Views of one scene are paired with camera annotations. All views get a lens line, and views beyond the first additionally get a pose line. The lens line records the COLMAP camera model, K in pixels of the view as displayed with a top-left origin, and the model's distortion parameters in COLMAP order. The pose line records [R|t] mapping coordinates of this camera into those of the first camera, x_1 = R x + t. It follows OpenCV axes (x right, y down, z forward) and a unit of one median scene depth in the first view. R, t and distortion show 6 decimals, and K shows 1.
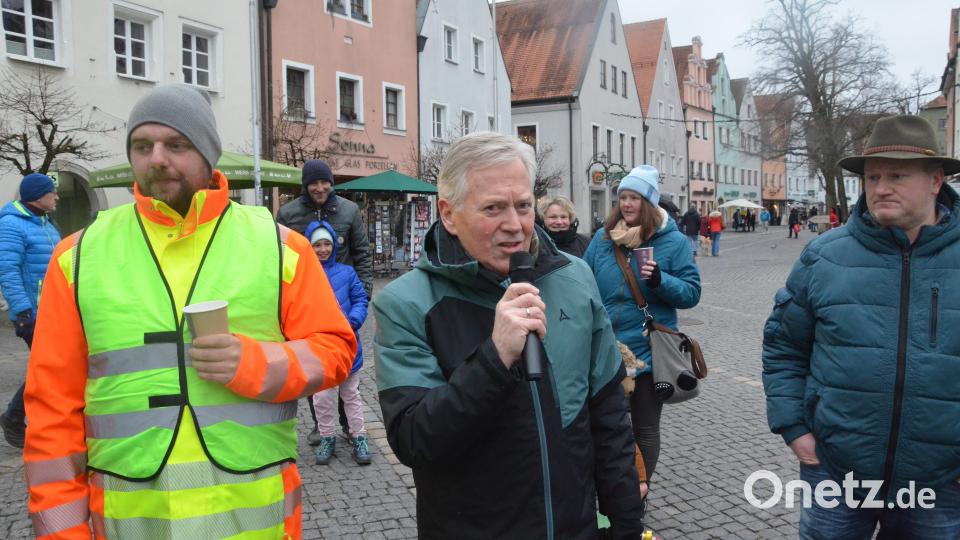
lens RADIAL K [[742.0, 0, 482.6], [0, 742.0, 279.8], [0, 0, 1]] dist [-0.159189, 0.121976]
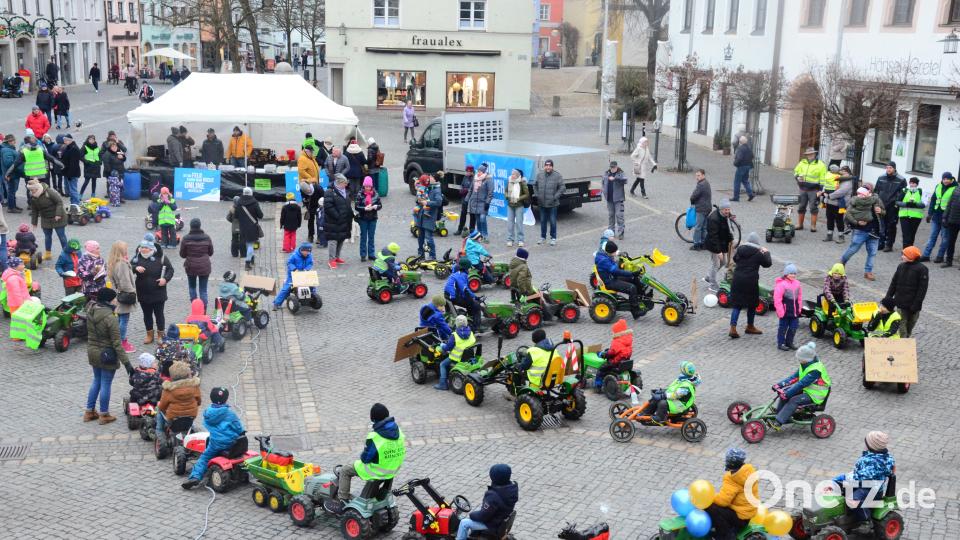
lens RADIAL K [[1173.0, 0, 480.0], [0, 1173.0, 270.0], [0, 0, 1]] dist [0.019659, 0.515380]
pose [[0.851719, -0.067416, 0.519644, -0.148133], [0.005148, 0.992718, 0.120353, -0.011635], [-0.523974, -0.099832, 0.845863, -0.701539]]
